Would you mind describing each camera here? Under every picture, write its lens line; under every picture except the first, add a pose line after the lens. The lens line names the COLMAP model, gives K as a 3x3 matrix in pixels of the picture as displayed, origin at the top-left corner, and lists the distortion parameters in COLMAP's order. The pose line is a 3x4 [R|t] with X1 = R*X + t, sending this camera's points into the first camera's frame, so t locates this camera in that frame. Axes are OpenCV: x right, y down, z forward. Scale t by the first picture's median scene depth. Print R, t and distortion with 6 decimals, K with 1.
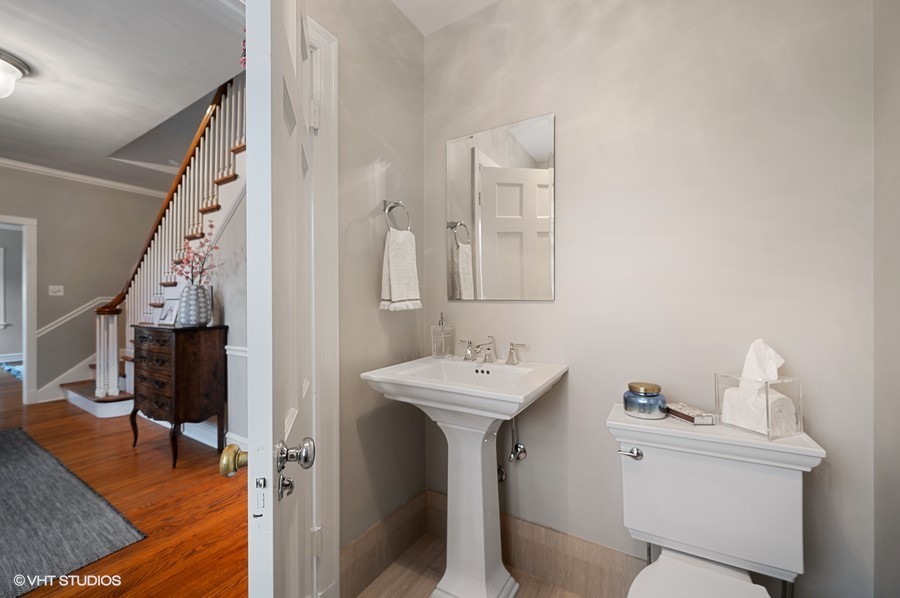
lens RADIAL K [[362.7, 0, 452.5], [0, 362.7, 296.3], [0, 0, 1]] dist [0.002982, 0.000774]
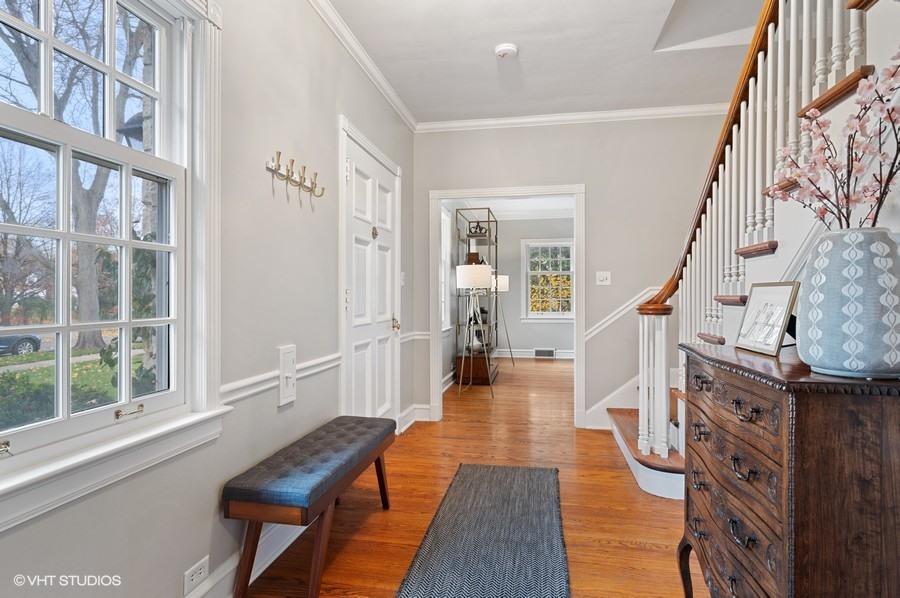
lens RADIAL K [[490.4, 0, 449.9], [0, 490.4, 296.9], [0, 0, 1]] dist [-0.004548, -0.000113]
pose [[0.374071, 0.007370, -0.927371, -0.420063], [0.005131, 0.999937, 0.010016, 0.014096], [0.927386, -0.008505, 0.374009, 0.498901]]
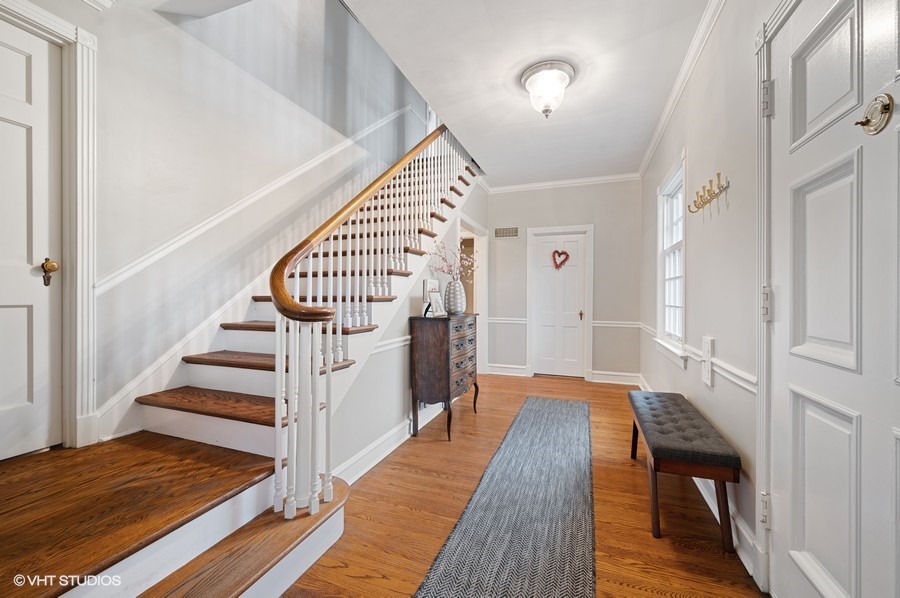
lens RADIAL K [[362.7, 0, 451.2], [0, 362.7, 296.0], [0, 0, 1]] dist [0.002982, 0.000774]
pose [[-0.209877, 0.002757, 0.977724, -1.743612], [-0.007774, 0.999960, -0.004488, 0.026451], [-0.977697, -0.008543, -0.209847, 1.147572]]
